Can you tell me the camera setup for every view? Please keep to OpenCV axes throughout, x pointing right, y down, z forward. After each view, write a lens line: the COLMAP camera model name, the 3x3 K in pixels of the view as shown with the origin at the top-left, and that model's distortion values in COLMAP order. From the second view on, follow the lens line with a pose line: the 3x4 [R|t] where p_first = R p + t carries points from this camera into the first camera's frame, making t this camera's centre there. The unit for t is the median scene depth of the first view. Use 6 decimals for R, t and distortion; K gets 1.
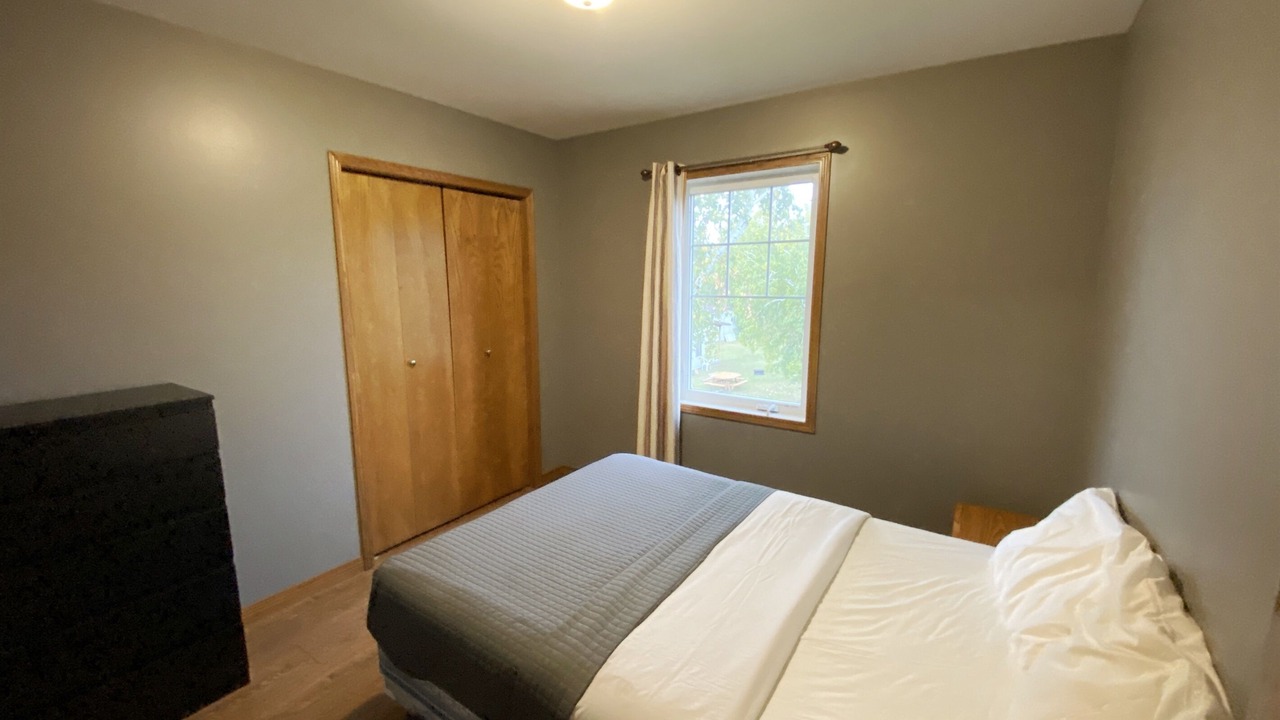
lens RADIAL K [[518.5, 0, 638.4], [0, 518.5, 358.9], [0, 0, 1]] dist [0.029200, -0.027955]
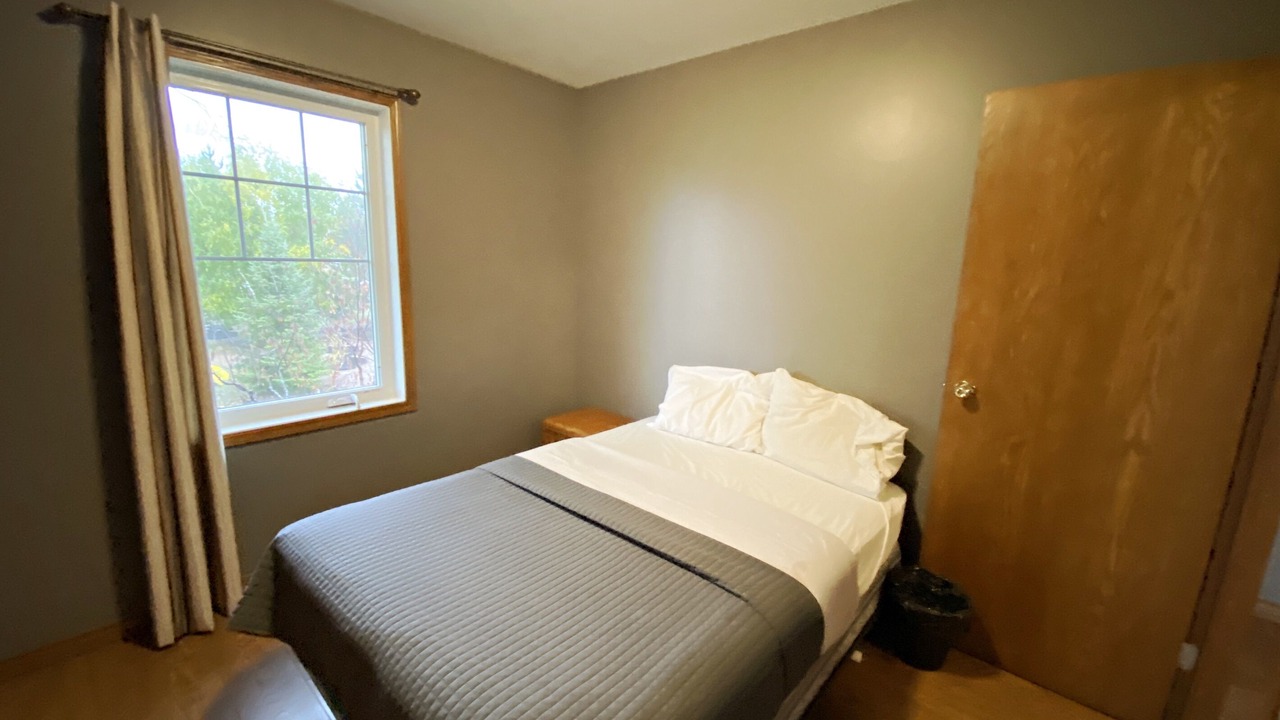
lens RADIAL K [[518.5, 0, 638.4], [0, 518.5, 358.9], [0, 0, 1]] dist [0.029200, -0.027955]
pose [[0.124539, -0.183416, 0.975115, -0.496050], [0.121107, 0.978228, 0.168534, -0.053063], [-0.984796, 0.097104, 0.144041, 0.466371]]
